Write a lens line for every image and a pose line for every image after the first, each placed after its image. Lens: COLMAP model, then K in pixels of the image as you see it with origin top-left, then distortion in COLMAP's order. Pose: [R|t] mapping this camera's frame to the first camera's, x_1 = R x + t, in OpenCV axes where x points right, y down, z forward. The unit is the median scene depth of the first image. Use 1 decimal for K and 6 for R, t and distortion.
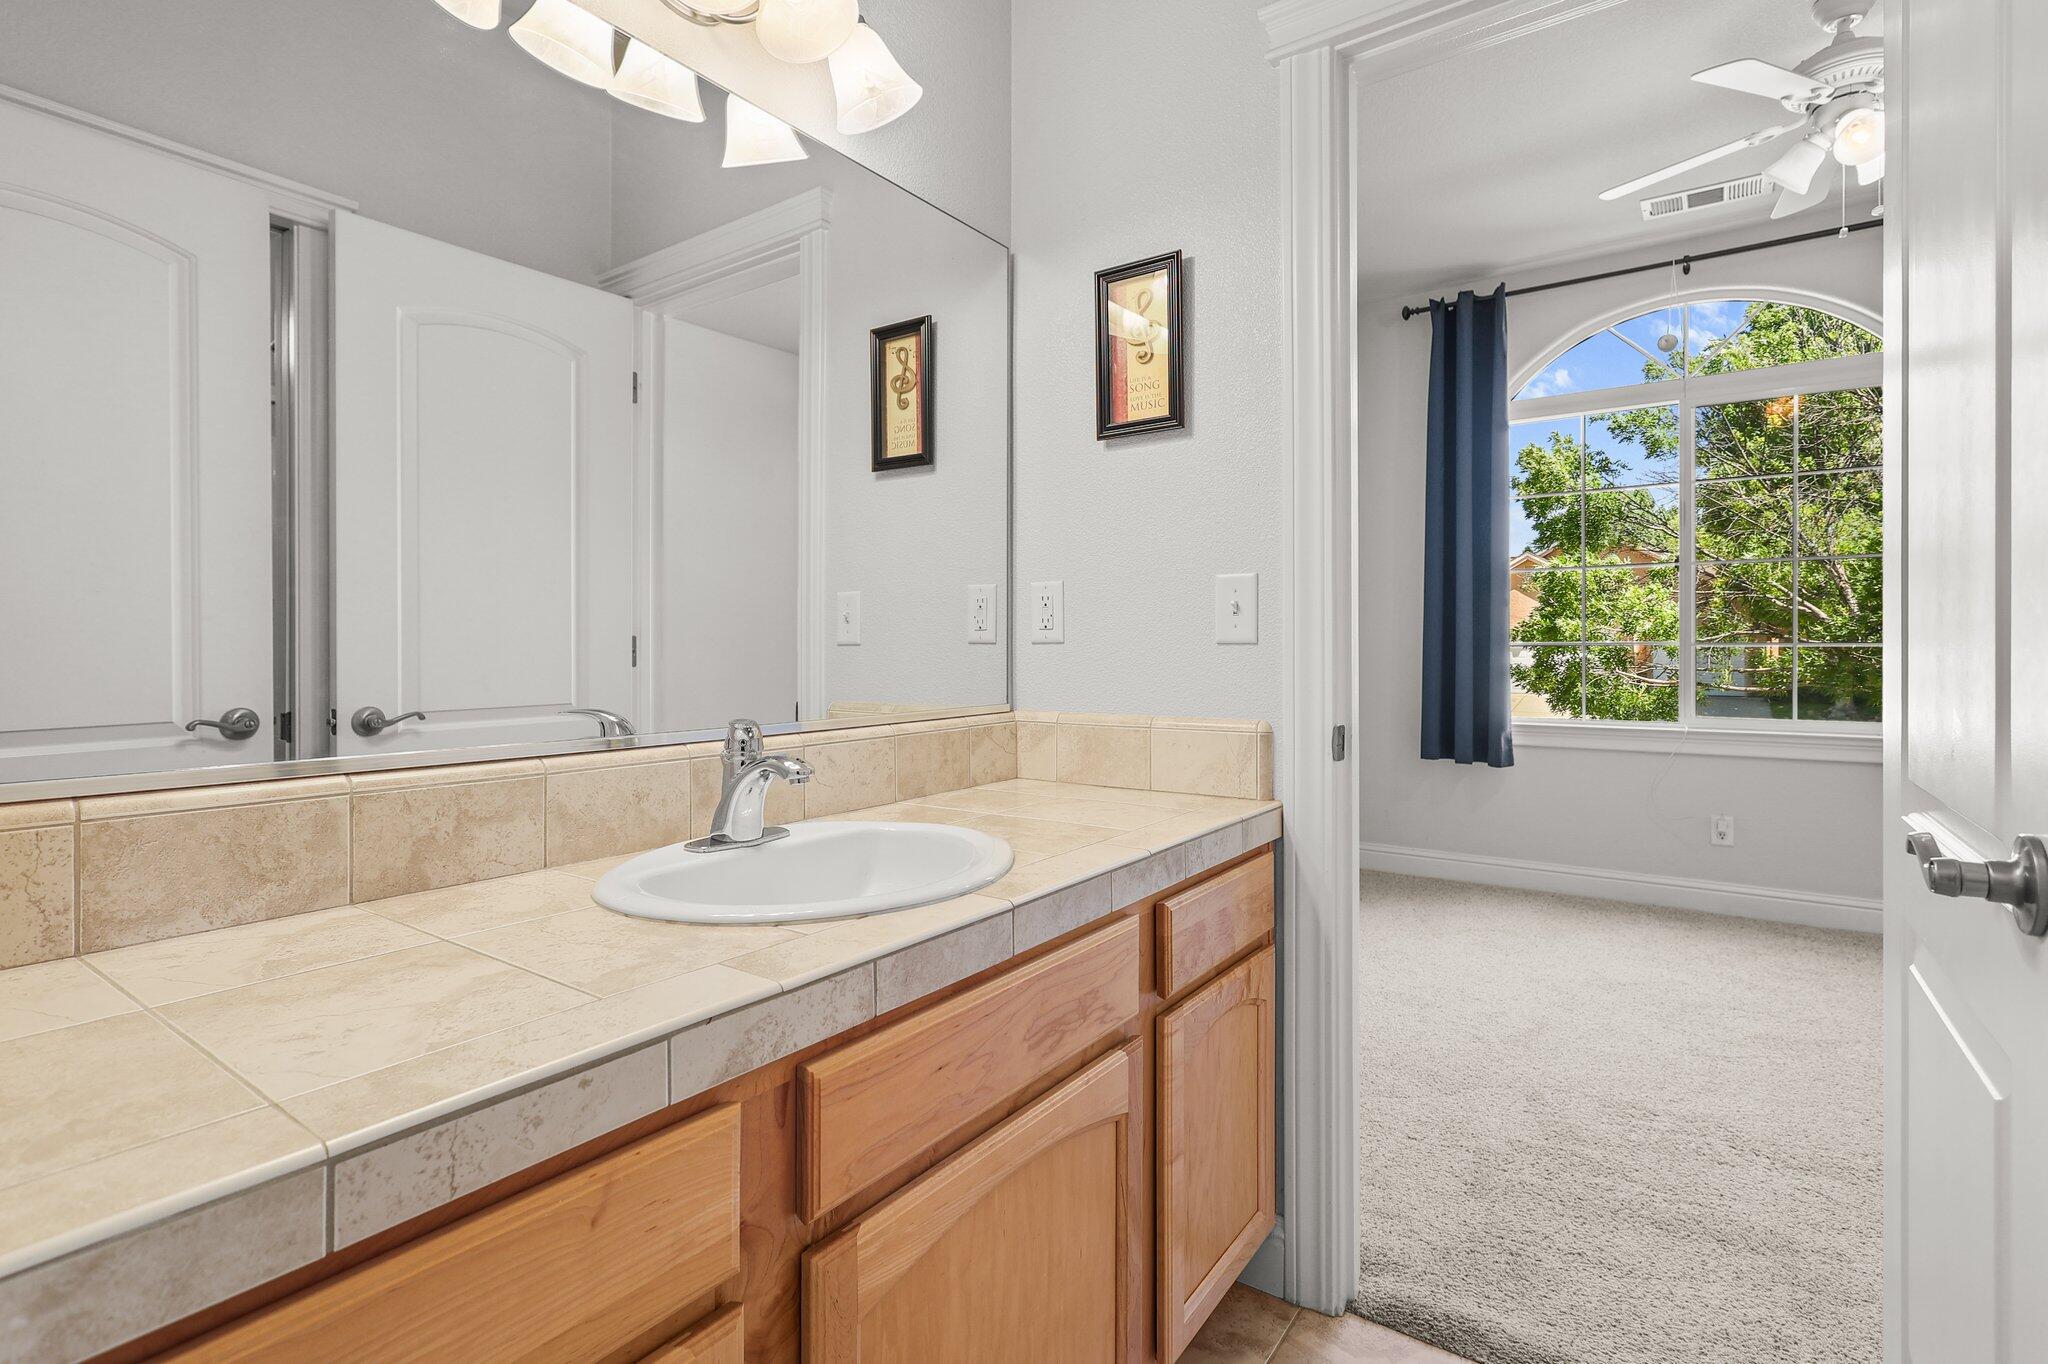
lens RADIAL K [[945.3, 0, 1022.0], [0, 945.3, 669.4], [0, 0, 1]] dist [0.003004, 0.001336]
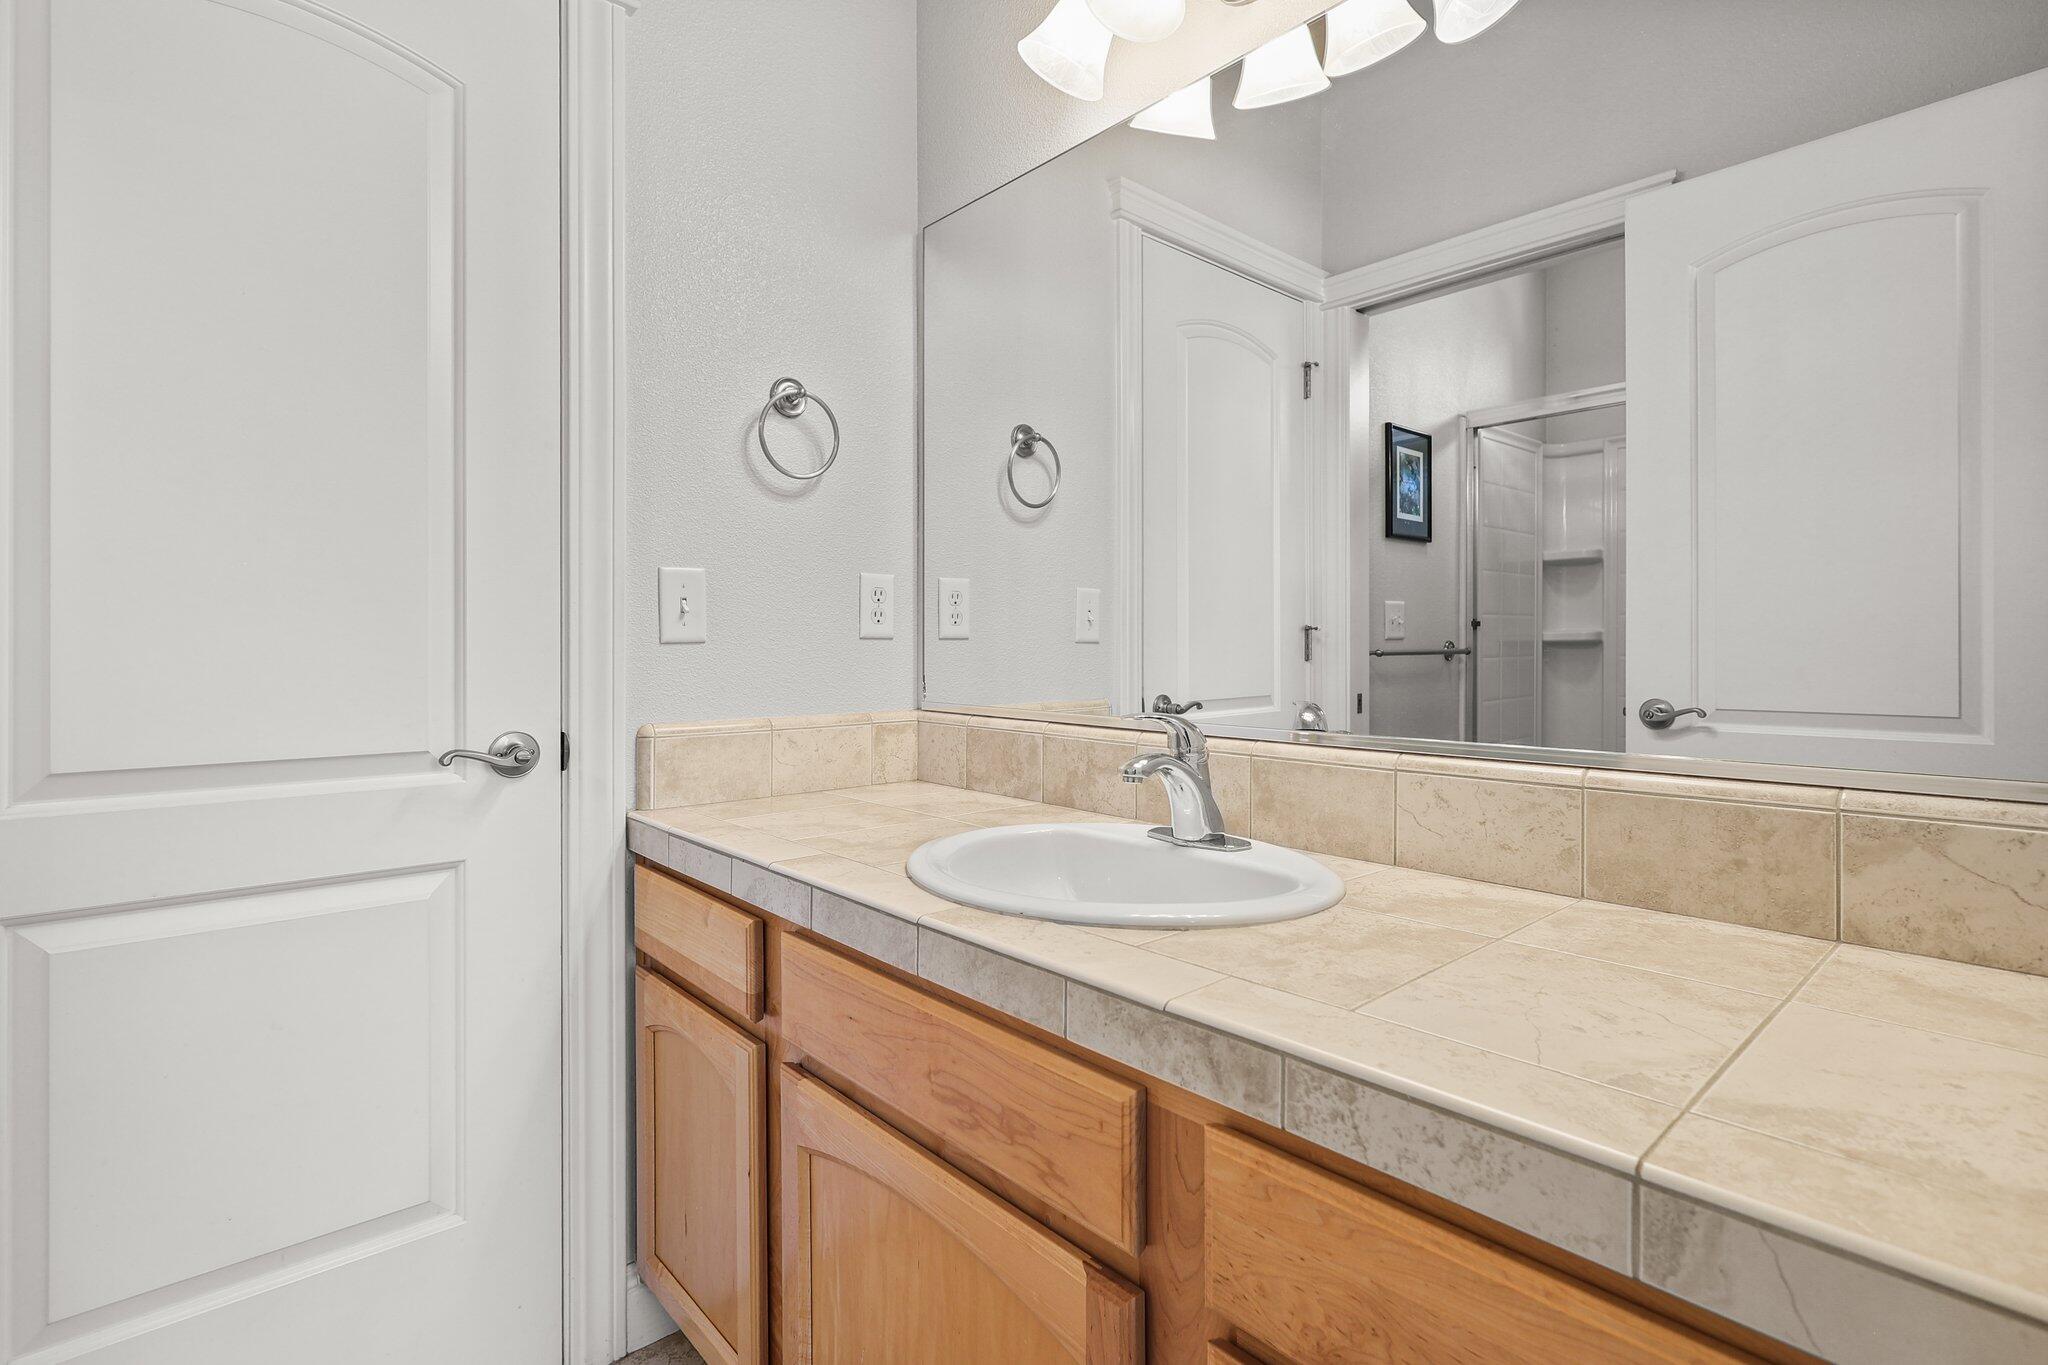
lens RADIAL K [[974.3, 0, 995.4], [0, 974.3, 695.0], [0, 0, 1]] dist [-0.000809, 0.000241]
pose [[-0.226723, 0.052808, -0.972527, 0.814350], [-0.017925, 0.998134, 0.058378, -0.024317], [0.973794, 0.030668, -0.225353, 1.181269]]
